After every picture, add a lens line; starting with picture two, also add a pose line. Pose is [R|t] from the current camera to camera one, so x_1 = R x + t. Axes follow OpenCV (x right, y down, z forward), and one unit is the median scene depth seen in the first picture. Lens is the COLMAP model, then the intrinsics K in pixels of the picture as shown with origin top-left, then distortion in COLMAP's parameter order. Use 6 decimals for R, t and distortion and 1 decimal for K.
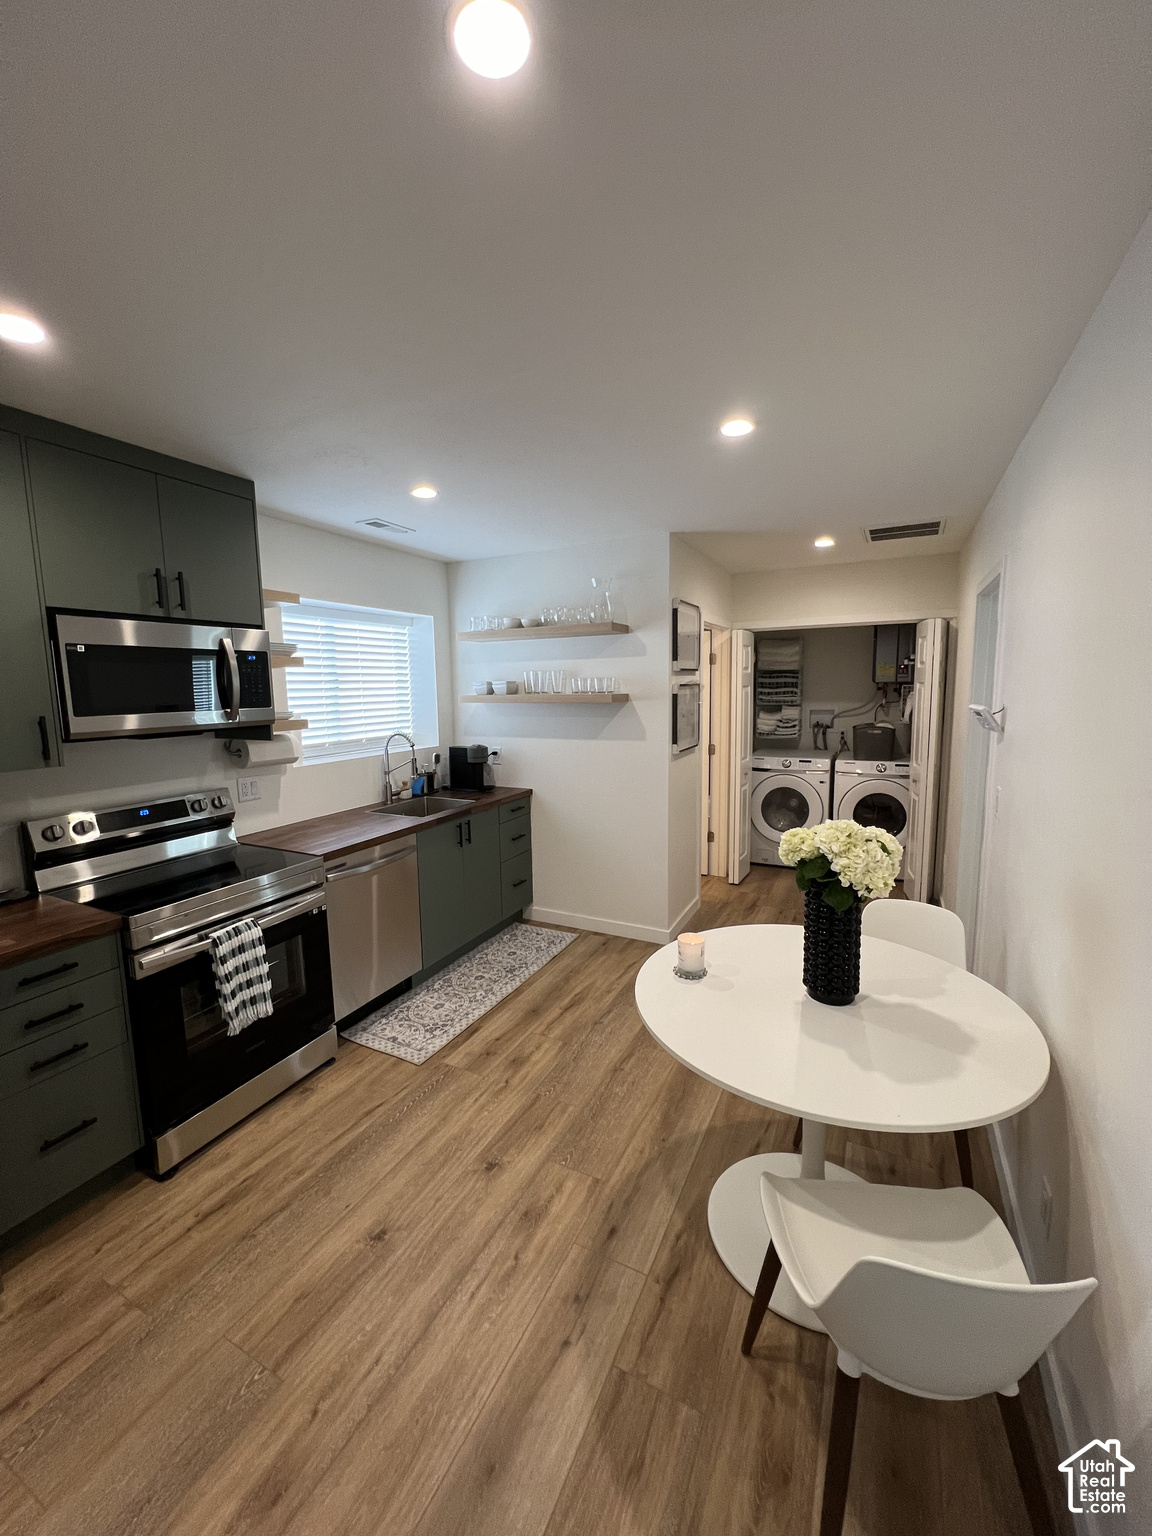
lens RADIAL K [[612.4, 0, 567.3], [0, 612.4, 764.5], [0, 0, 1]] dist [0.000300, 0.000527]
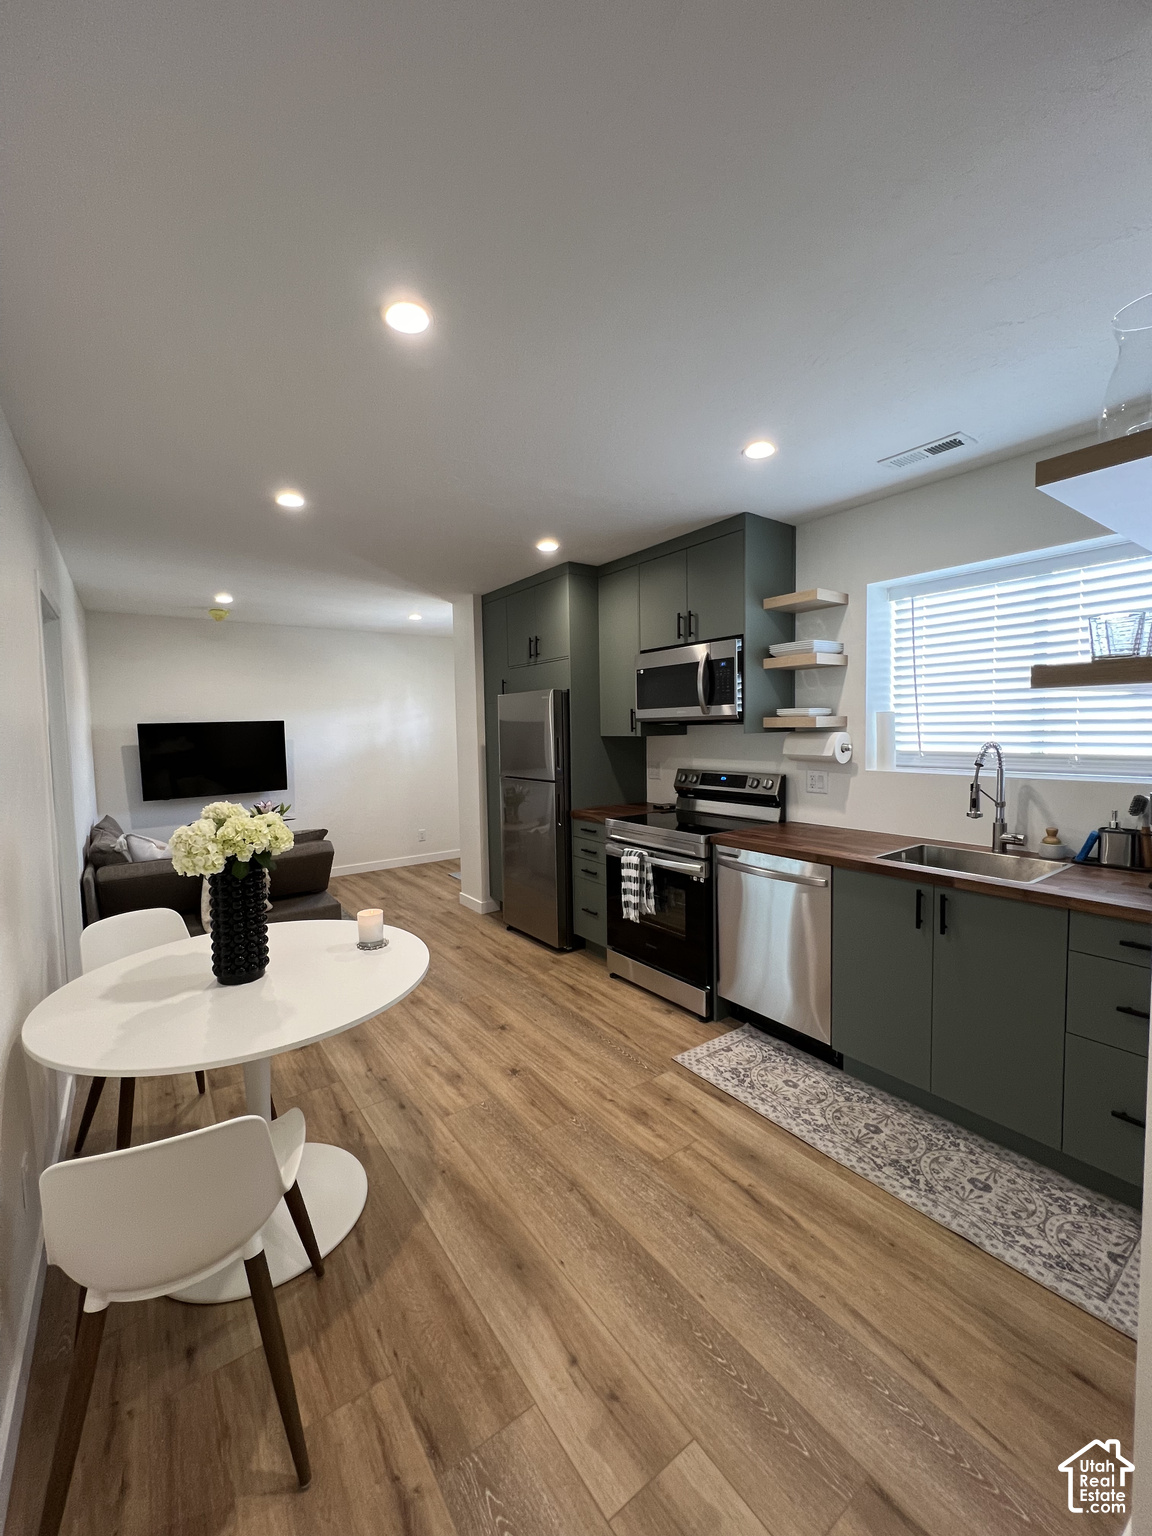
lens RADIAL K [[614.0, 0, 569.7], [0, 614.0, 764.7], [0, 0, 1]] dist [-0.000578, 0.000506]
pose [[-0.453872, 0.084173, -0.887082, 0.762024], [-0.085842, 0.986768, 0.137553, -0.123016], [0.886922, 0.138581, -0.440641, 1.353262]]
